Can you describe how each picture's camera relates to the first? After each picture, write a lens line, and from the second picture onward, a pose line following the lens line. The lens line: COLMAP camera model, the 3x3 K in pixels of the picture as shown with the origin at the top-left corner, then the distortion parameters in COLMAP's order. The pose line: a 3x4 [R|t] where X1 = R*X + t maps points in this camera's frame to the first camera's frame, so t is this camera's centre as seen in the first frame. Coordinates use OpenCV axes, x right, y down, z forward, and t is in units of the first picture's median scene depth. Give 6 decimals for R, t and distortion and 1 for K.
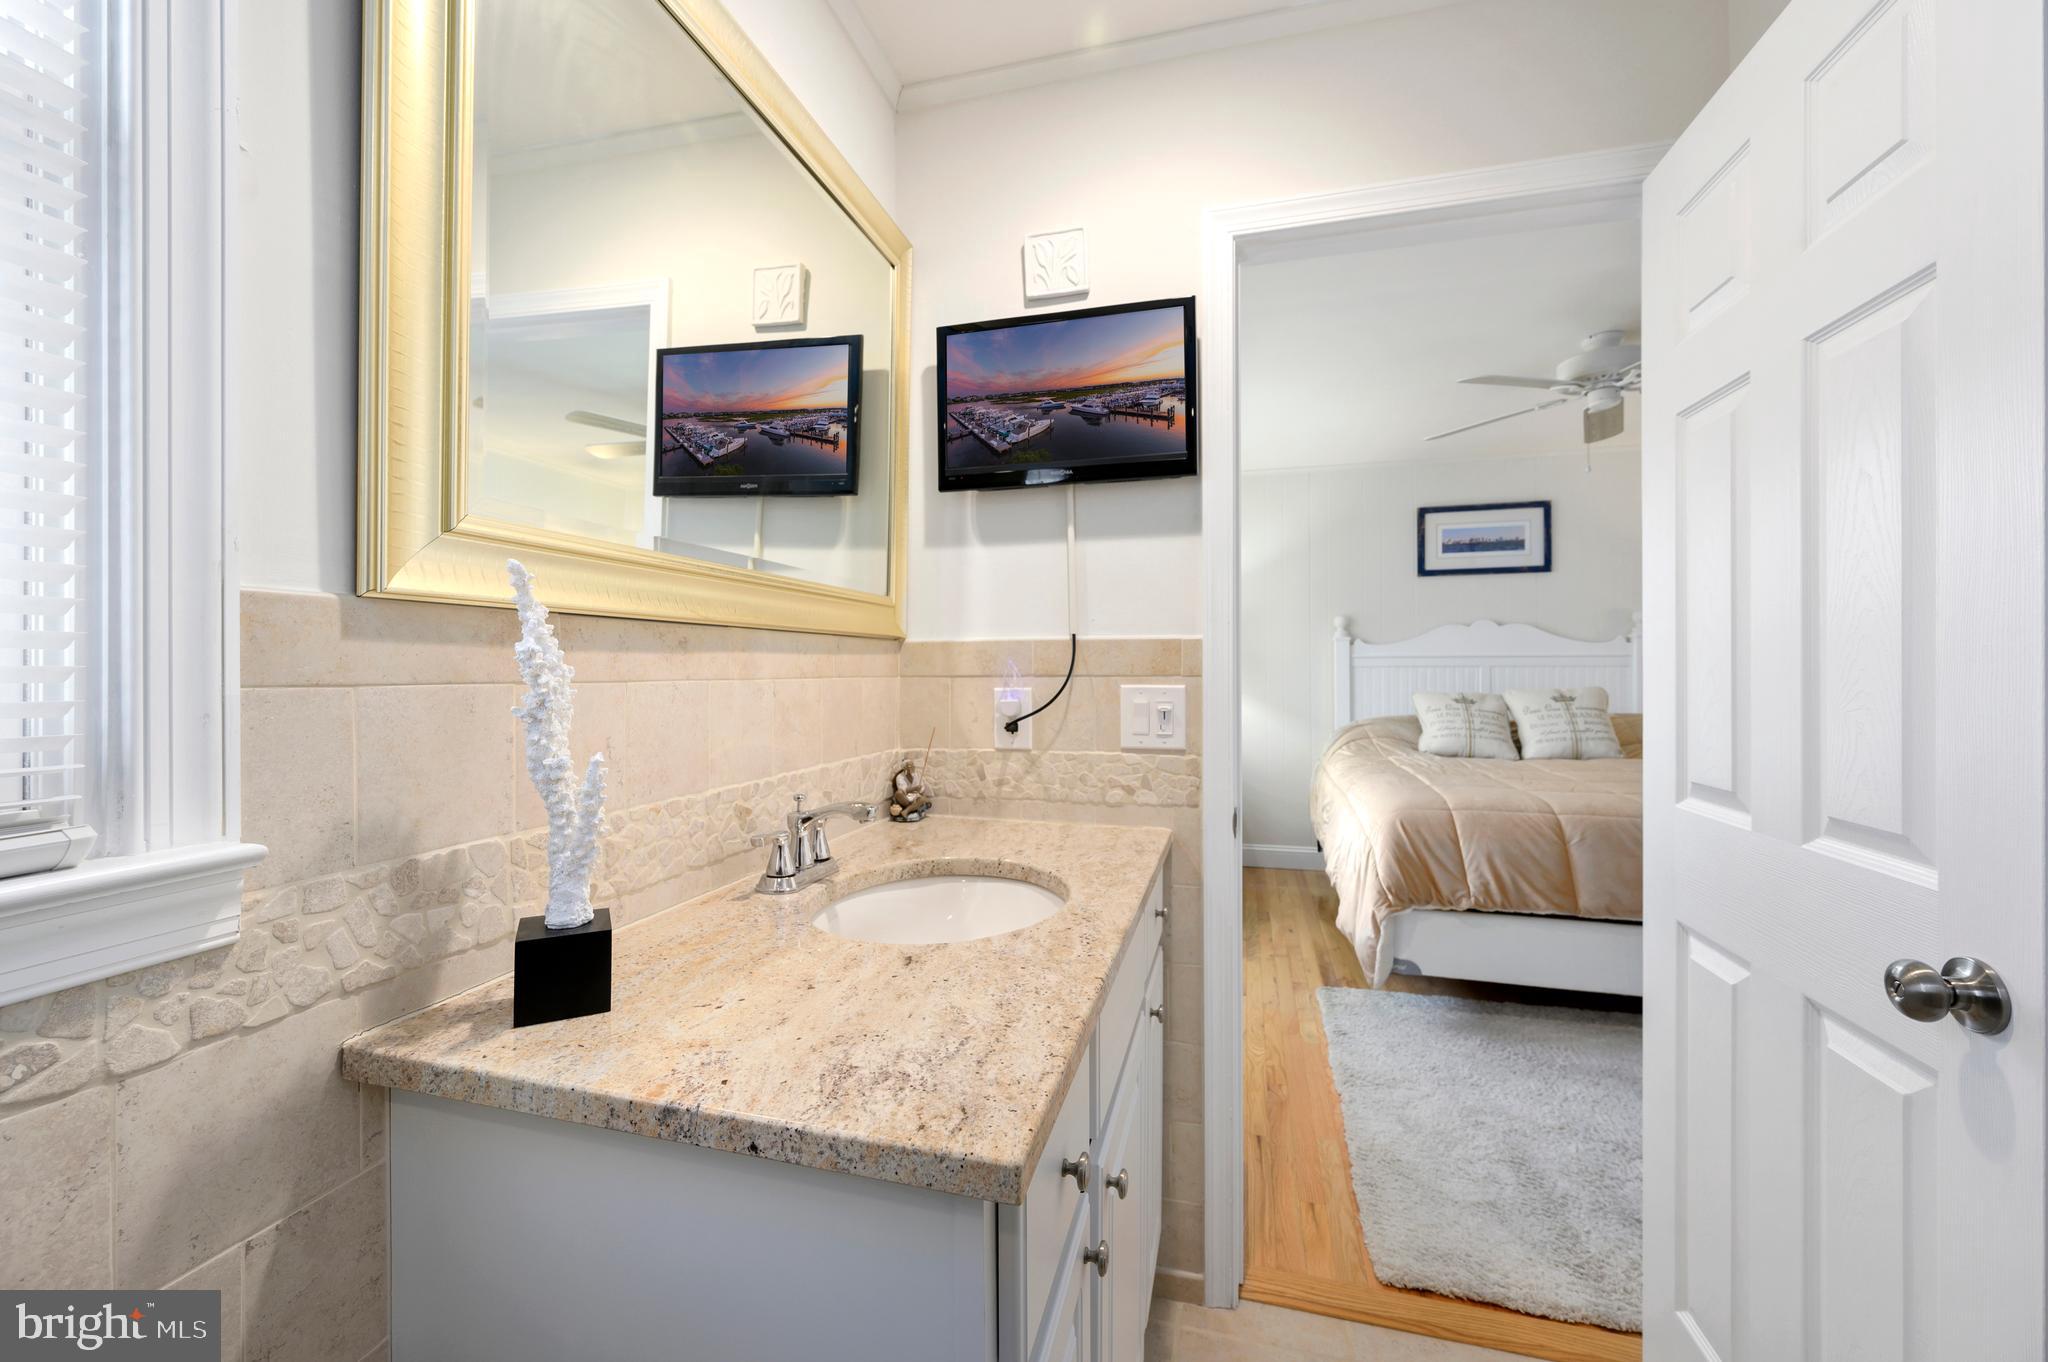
lens RADIAL K [[818.9, 0, 1017.4], [0, 818.9, 665.0], [0, 0, 1]] dist [0.000349, 0.000874]
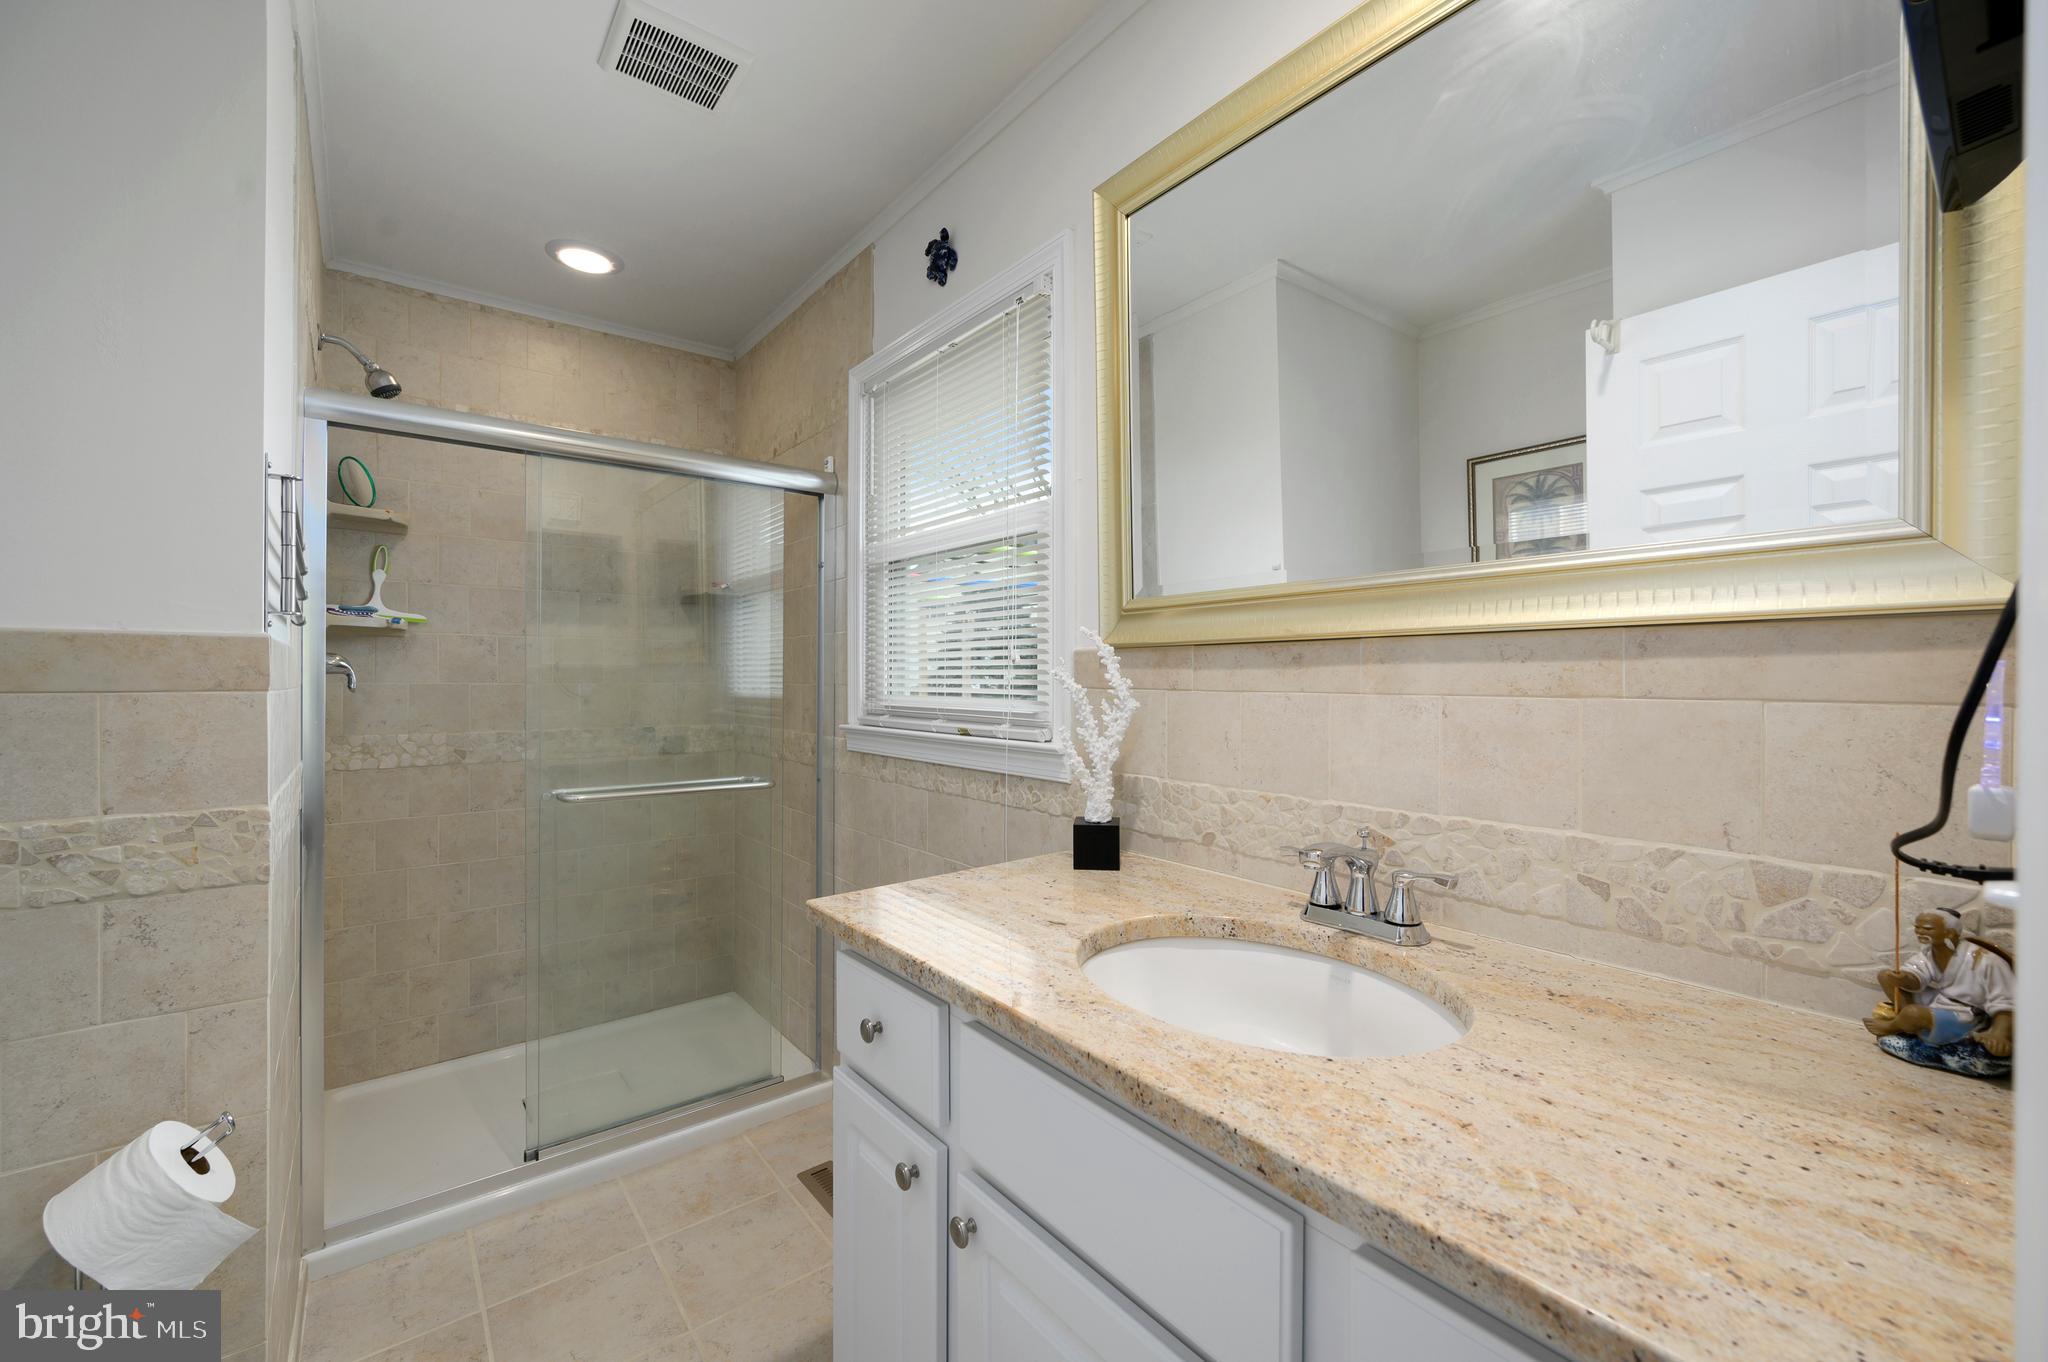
lens RADIAL K [[818.9, 0, 1031.1], [0, 818.9, 678.7], [0, 0, 1]] dist [0.000349, 0.000874]
pose [[-0.584390, 0.003282, -0.811466, 0.761440], [0.004318, 0.999990, 0.000935, -0.002660], [0.811461, -0.002958, -0.584398, 1.463832]]
